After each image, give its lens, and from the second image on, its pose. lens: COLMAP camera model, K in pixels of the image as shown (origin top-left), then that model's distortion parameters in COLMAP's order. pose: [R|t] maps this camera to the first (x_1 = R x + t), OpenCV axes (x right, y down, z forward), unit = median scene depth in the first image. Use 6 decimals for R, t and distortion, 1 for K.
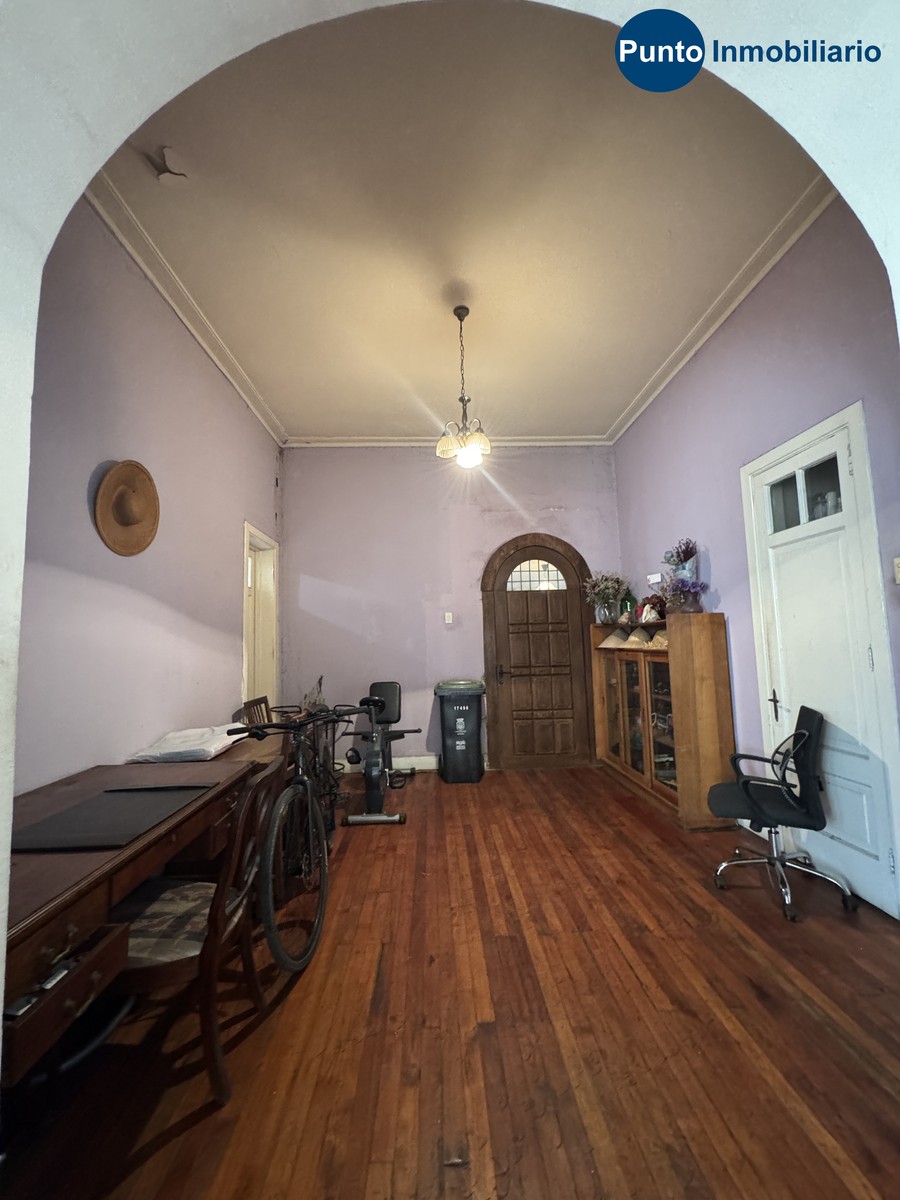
lens RADIAL K [[477.5, 0, 449.9], [0, 477.5, 600.7], [0, 0, 1]] dist [-0.001537, -0.000066]
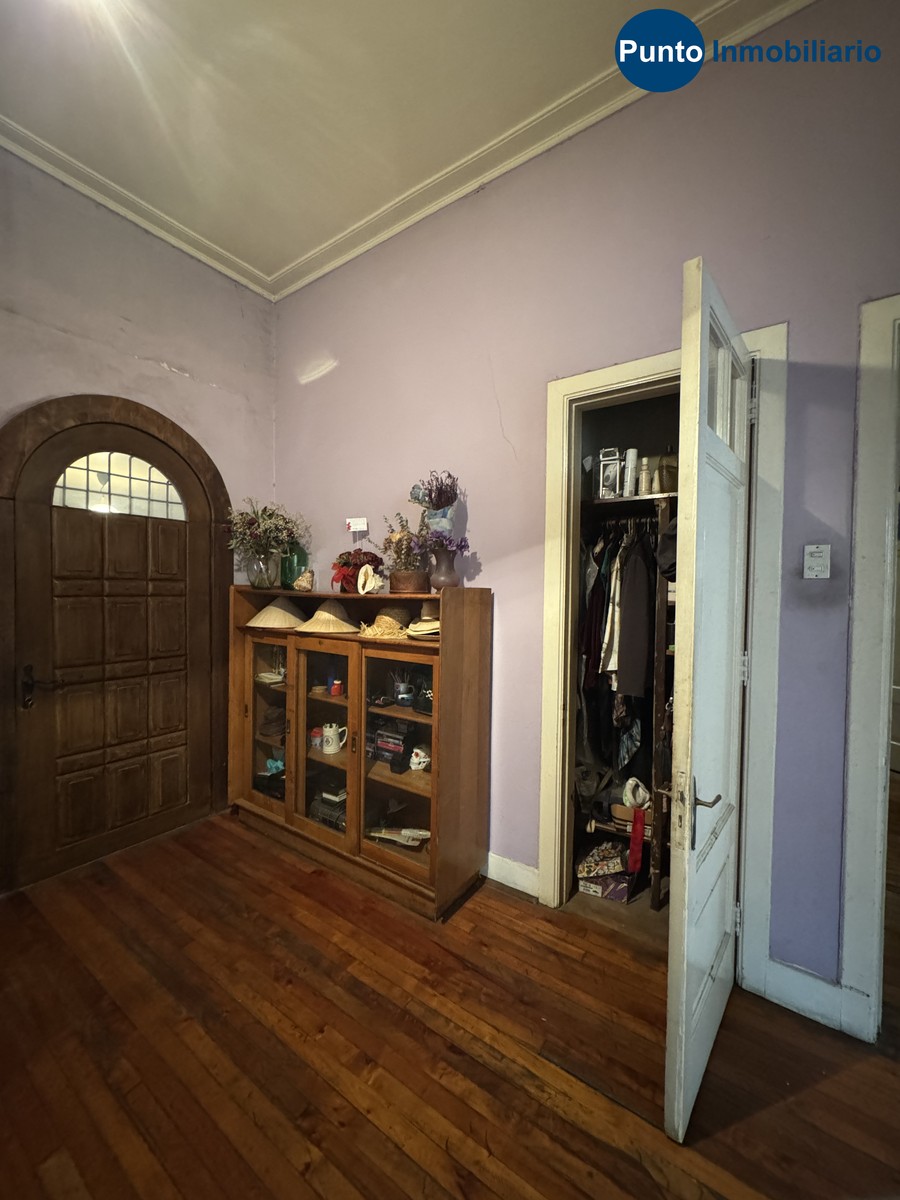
lens RADIAL K [[477.5, 0, 447.0], [0, 477.5, 599.0], [0, 0, 1]] dist [-0.001537, -0.000066]
pose [[0.608609, 0.019903, 0.793221, -0.013277], [-0.101022, 0.993494, 0.052582, 0.007356], [-0.787013, -0.112134, 0.606660, 0.431076]]
